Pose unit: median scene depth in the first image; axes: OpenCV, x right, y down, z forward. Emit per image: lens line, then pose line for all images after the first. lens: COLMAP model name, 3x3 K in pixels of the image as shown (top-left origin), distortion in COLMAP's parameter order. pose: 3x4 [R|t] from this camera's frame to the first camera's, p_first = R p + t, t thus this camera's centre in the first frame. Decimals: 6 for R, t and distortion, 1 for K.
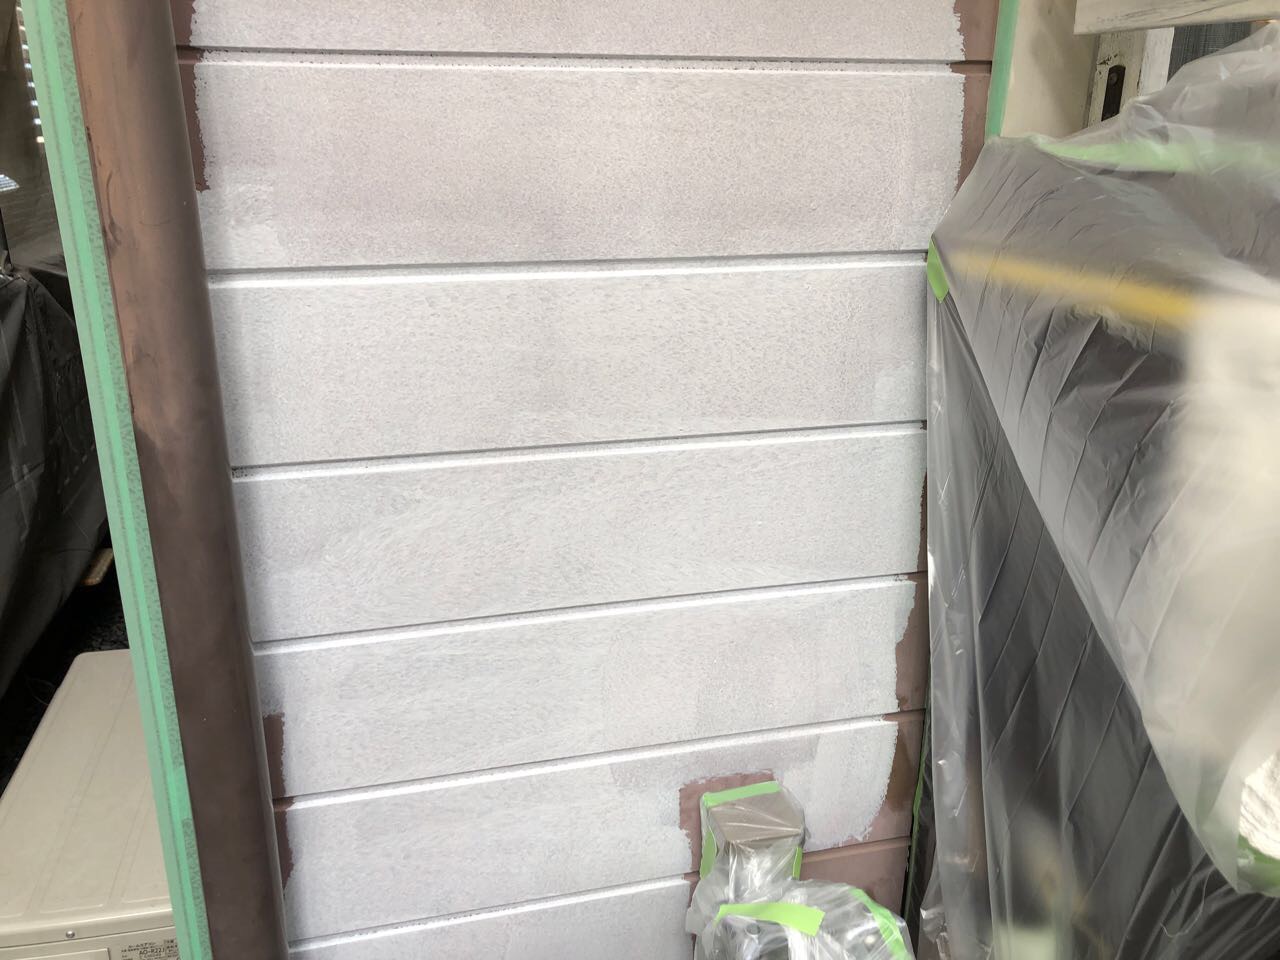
lens RADIAL K [[1050.6, 0, 640.0], [0, 1050.6, 480.0], [0, 0, 1]] dist [-0.006912, 0.038544]
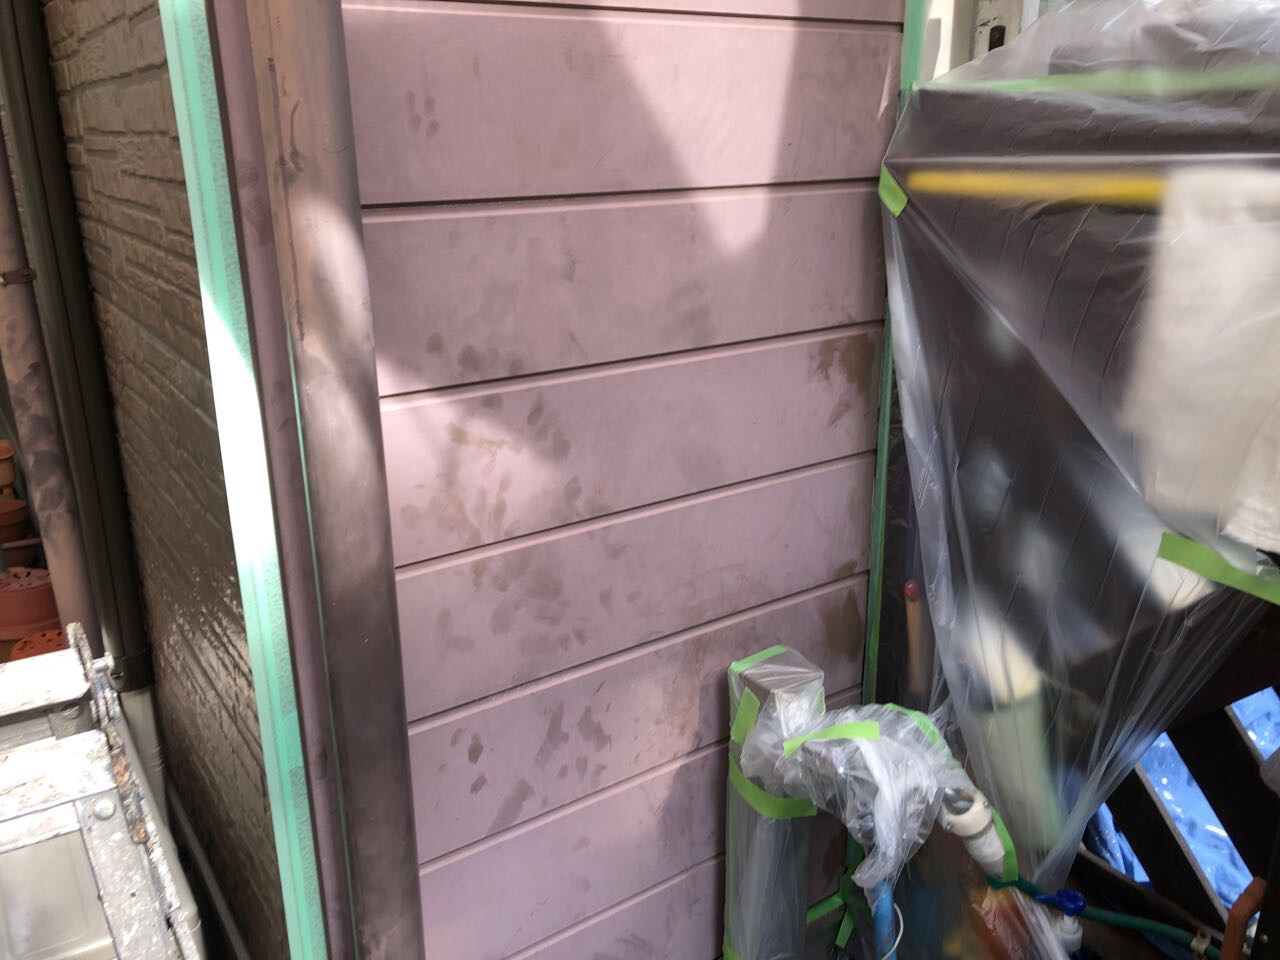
lens RADIAL K [[1043.2, 0, 640.0], [0, 1043.2, 480.0], [0, 0, 1]] dist [0.007285, 0.010453]
pose [[0.938881, -0.126304, 0.320235, -0.451032], [0.129349, 0.991528, 0.011836, 0.089822], [-0.319017, 0.030309, 0.947264, -0.064304]]
